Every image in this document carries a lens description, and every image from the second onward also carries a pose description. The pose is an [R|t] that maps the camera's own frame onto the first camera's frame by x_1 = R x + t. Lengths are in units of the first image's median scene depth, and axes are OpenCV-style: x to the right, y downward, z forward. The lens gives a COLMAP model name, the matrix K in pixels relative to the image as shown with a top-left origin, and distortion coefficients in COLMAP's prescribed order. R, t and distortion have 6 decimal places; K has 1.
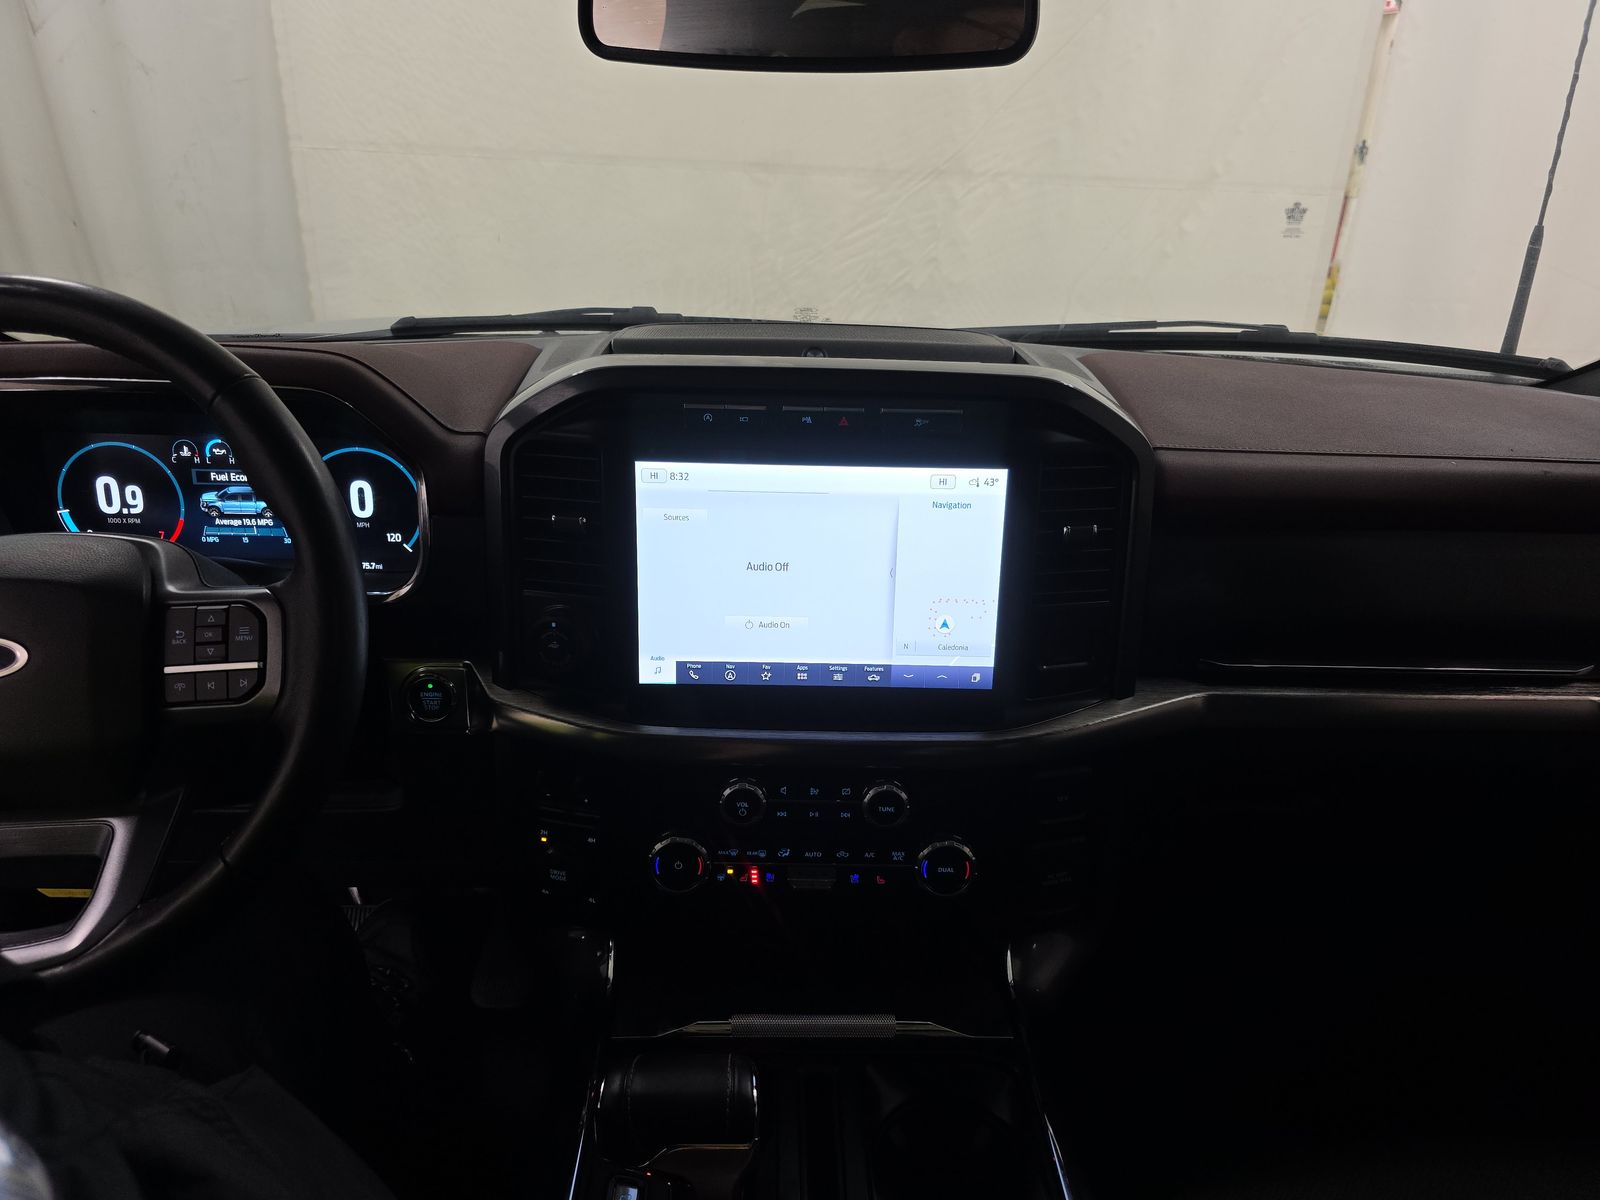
lens RADIAL K [[1065.6, 0, 800.0], [0, 1065.6, 600.0], [0, 0, 1]] dist [0.005150, 0.001098]
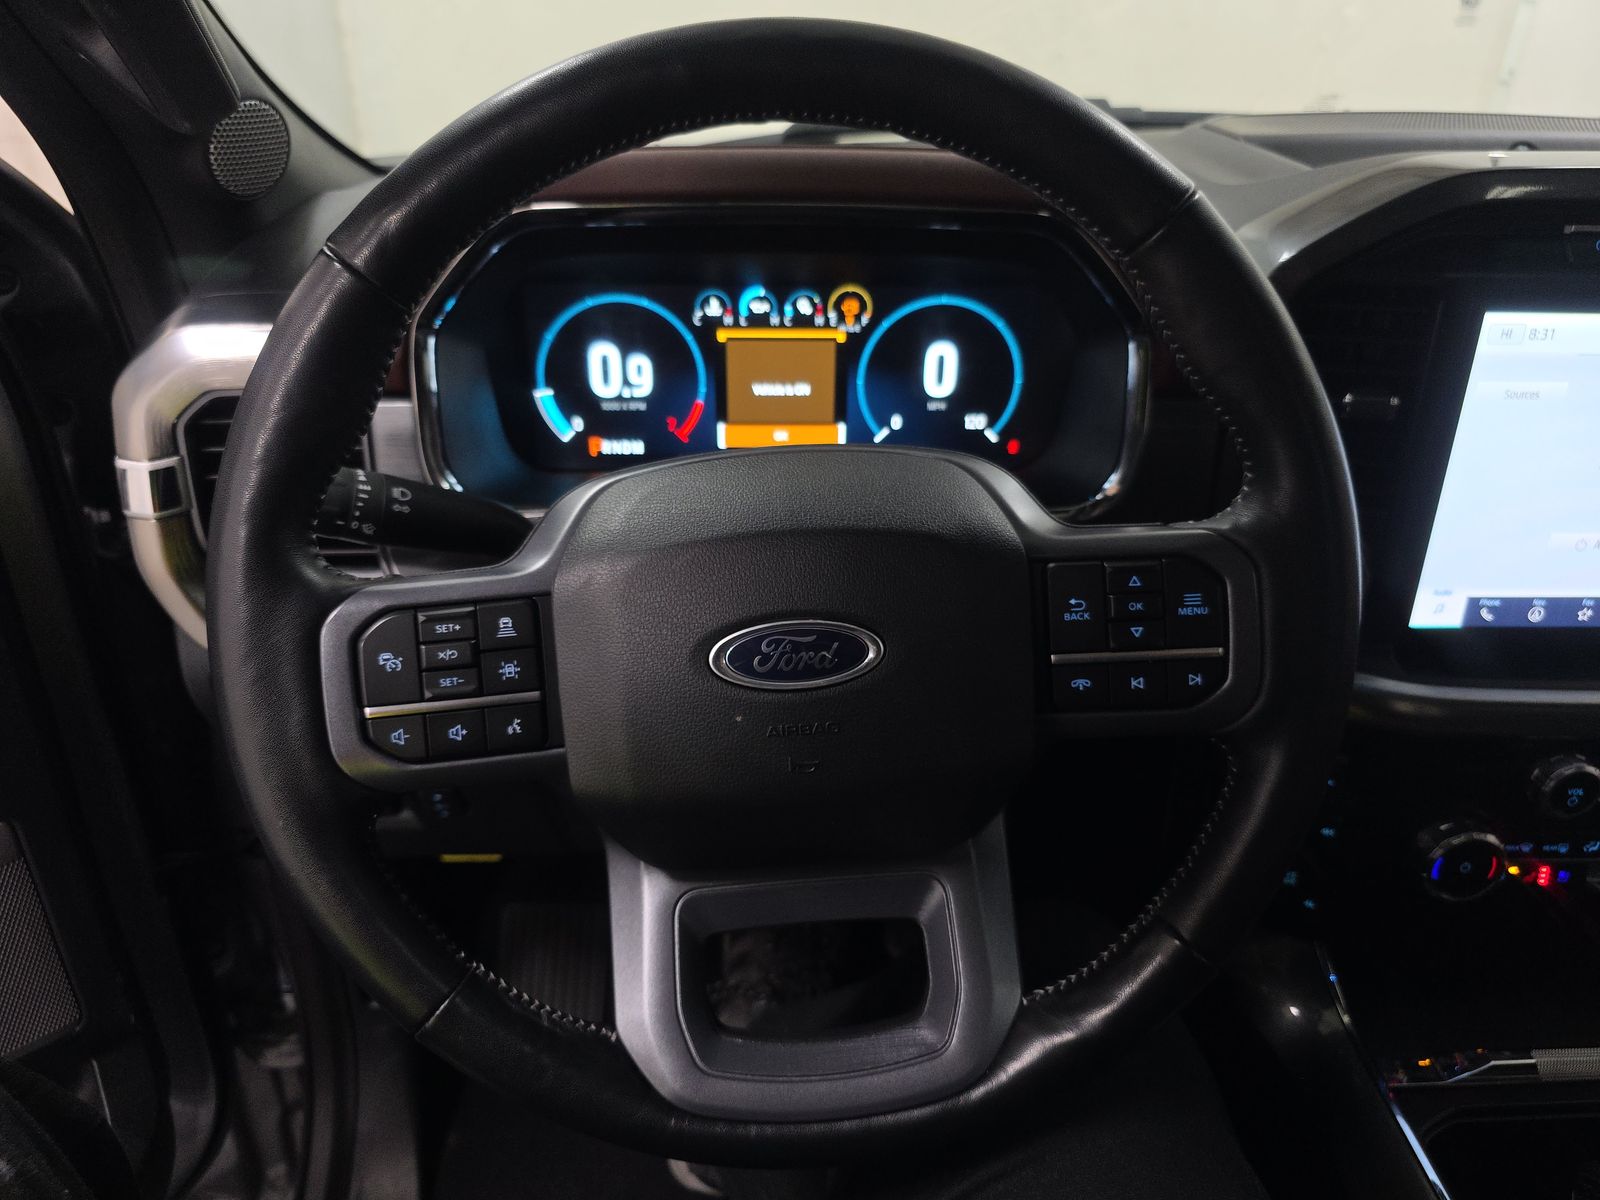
lens RADIAL K [[1115.6, 0, 800.2], [0, 1115.6, 658.6], [0, 0, 1]] dist [-0.006885, -0.002340]
pose [[0.999398, -0.009894, -0.033247, -0.489835], [0.015912, 0.982429, 0.185958, -0.044138], [0.030823, -0.186375, 0.981995, 0.208973]]
